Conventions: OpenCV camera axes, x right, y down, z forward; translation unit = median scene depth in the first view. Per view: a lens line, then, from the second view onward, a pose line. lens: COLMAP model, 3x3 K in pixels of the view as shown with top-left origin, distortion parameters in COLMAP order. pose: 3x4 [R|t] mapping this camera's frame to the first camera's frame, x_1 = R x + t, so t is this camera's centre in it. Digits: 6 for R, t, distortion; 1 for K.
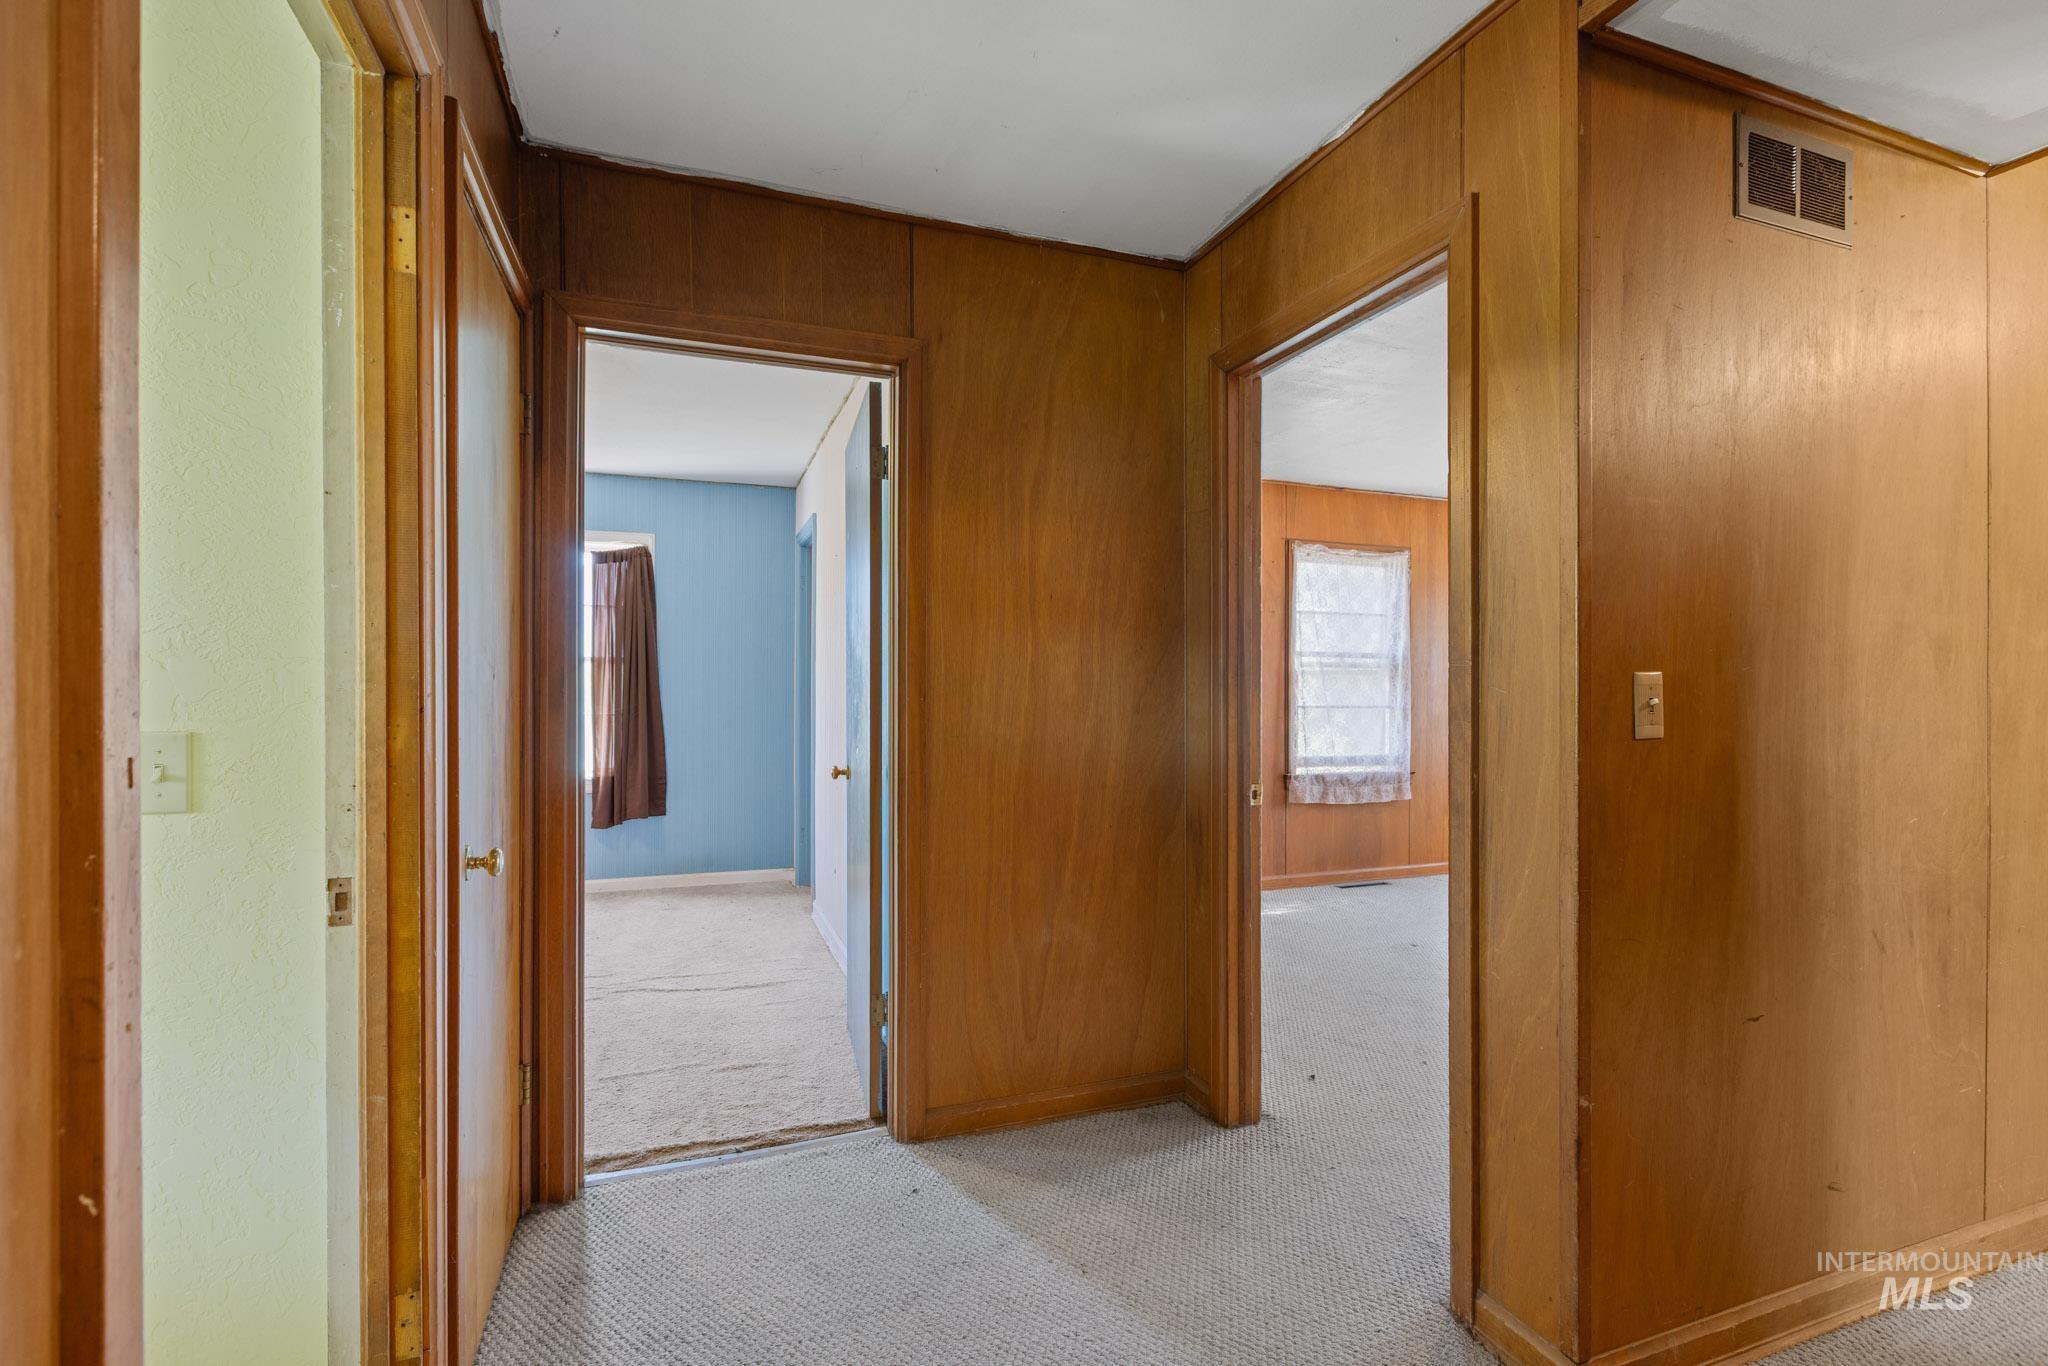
lens RADIAL K [[922.5, 0, 1017.9], [0, 922.5, 684.0], [0, 0, 1]] dist [-0.001514, -0.000683]
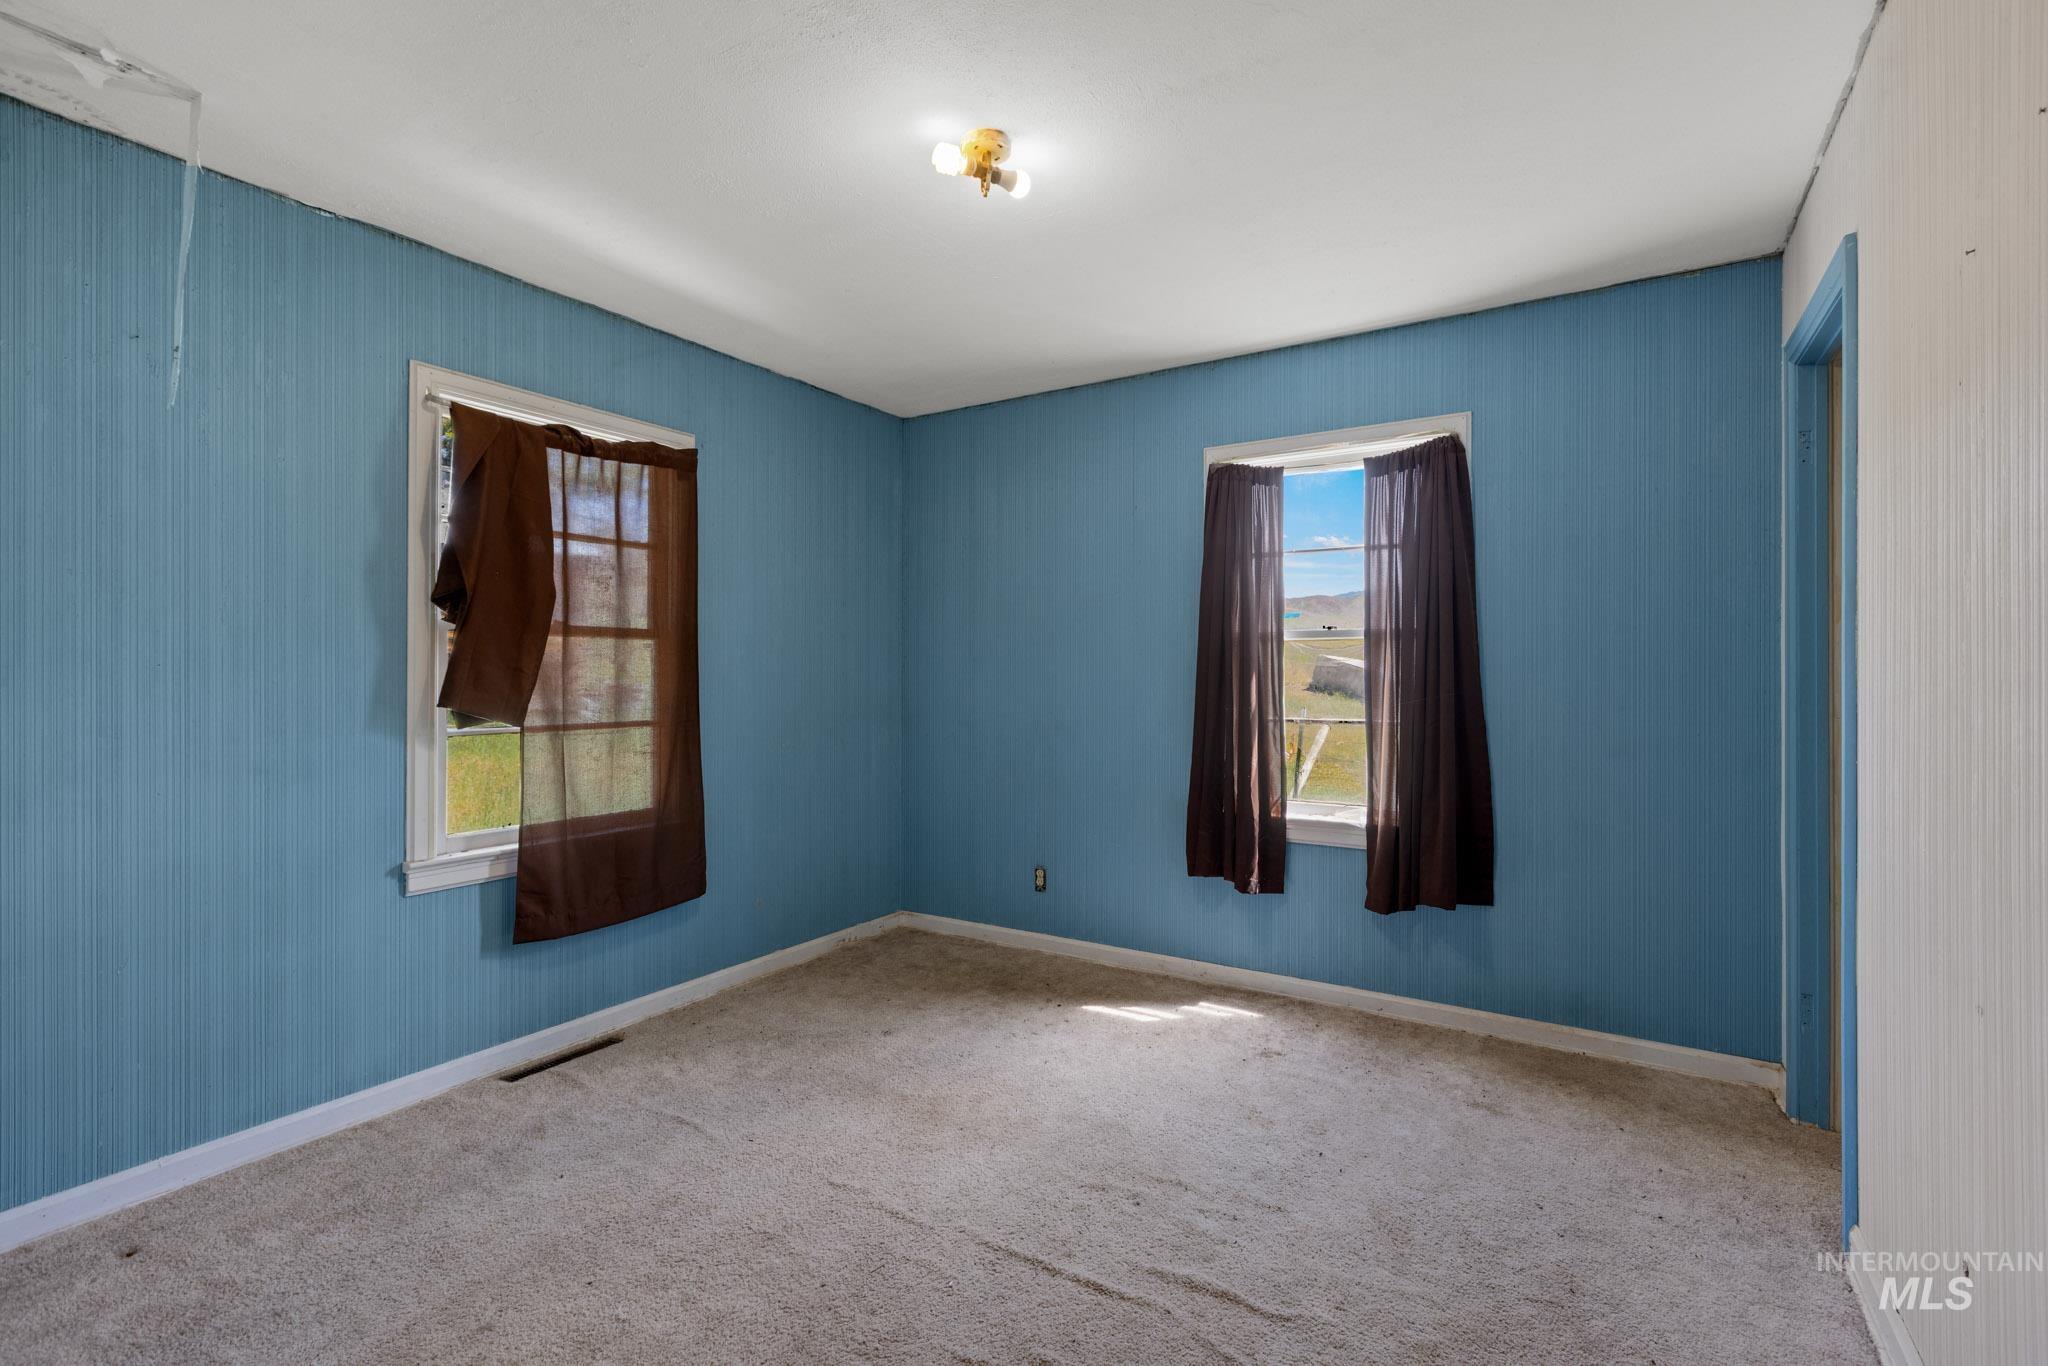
lens RADIAL K [[922.5, 0, 1008.0], [0, 922.5, 673.4], [0, 0, 1]] dist [-0.001514, -0.000683]
pose [[0.605584, -0.003332, -0.795774, -0.115162], [0.002772, 0.999994, -0.002077, 0.000728], [0.795777, -0.000948, 0.605590, 0.433463]]
